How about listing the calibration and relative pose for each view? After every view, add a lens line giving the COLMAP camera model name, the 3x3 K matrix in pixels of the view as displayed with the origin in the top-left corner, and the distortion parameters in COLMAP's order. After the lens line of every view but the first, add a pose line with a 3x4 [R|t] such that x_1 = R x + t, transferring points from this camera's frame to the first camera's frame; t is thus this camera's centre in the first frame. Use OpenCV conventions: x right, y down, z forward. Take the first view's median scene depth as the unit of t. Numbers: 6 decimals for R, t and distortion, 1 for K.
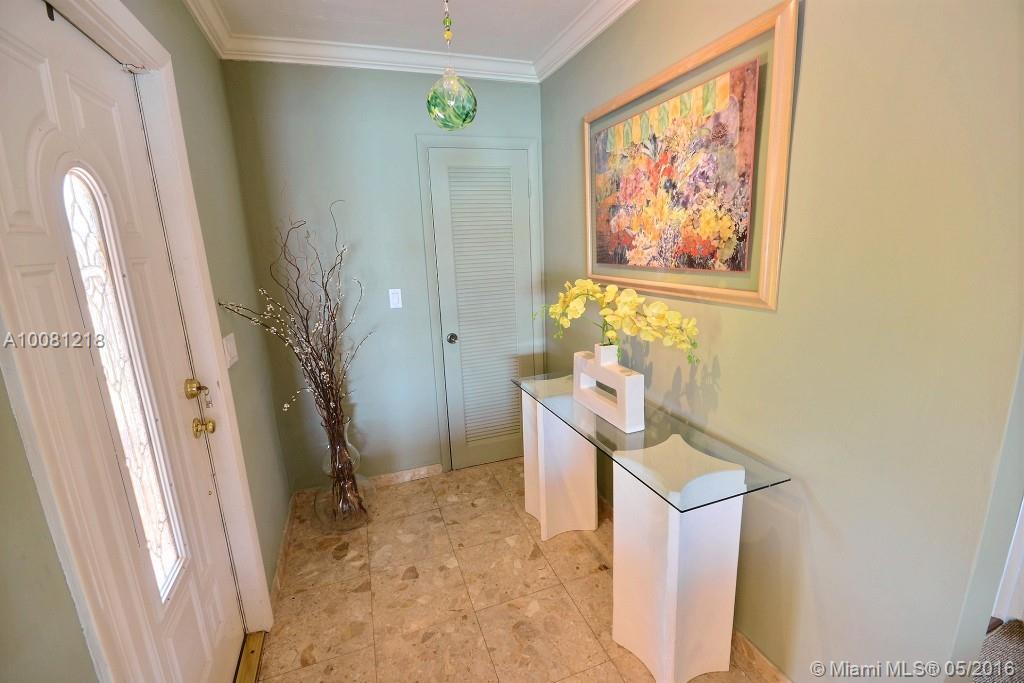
lens RADIAL K [[450.5, 0, 514.7], [0, 450.5, 339.8], [0, 0, 1]] dist [0.007190, -0.007820]
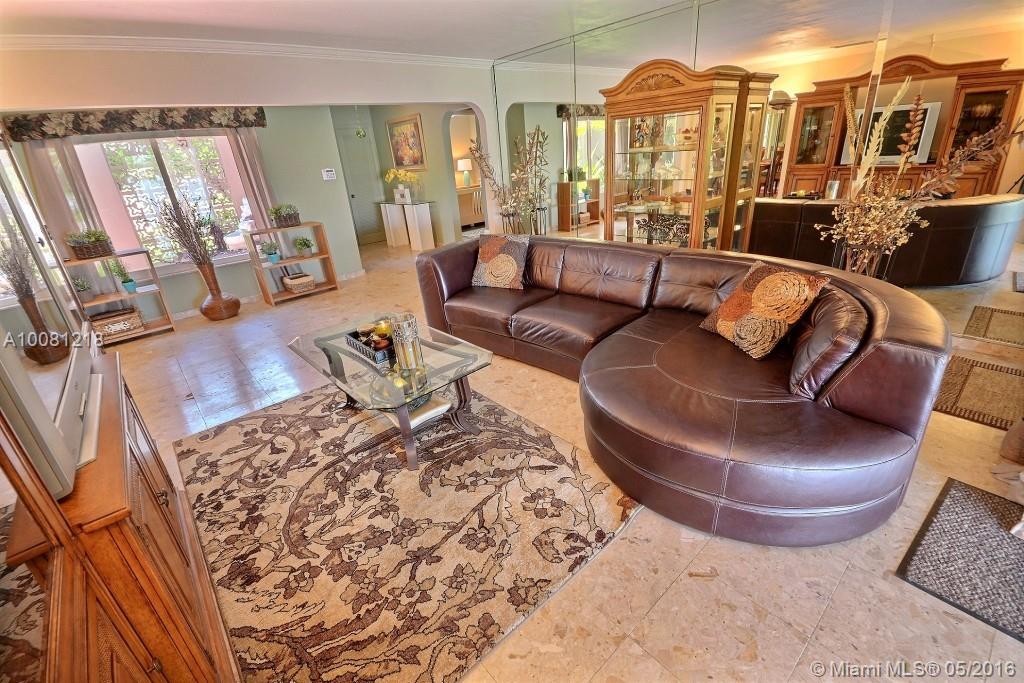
lens RADIAL K [[450.5, 0, 514.7], [0, 450.5, 339.8], [0, 0, 1]] dist [0.007190, -0.007820]
pose [[0.934052, -0.171135, 0.313463, -0.373148], [0.118972, 0.976683, 0.178708, 0.811120], [-0.336737, -0.129629, 0.932633, -3.518142]]
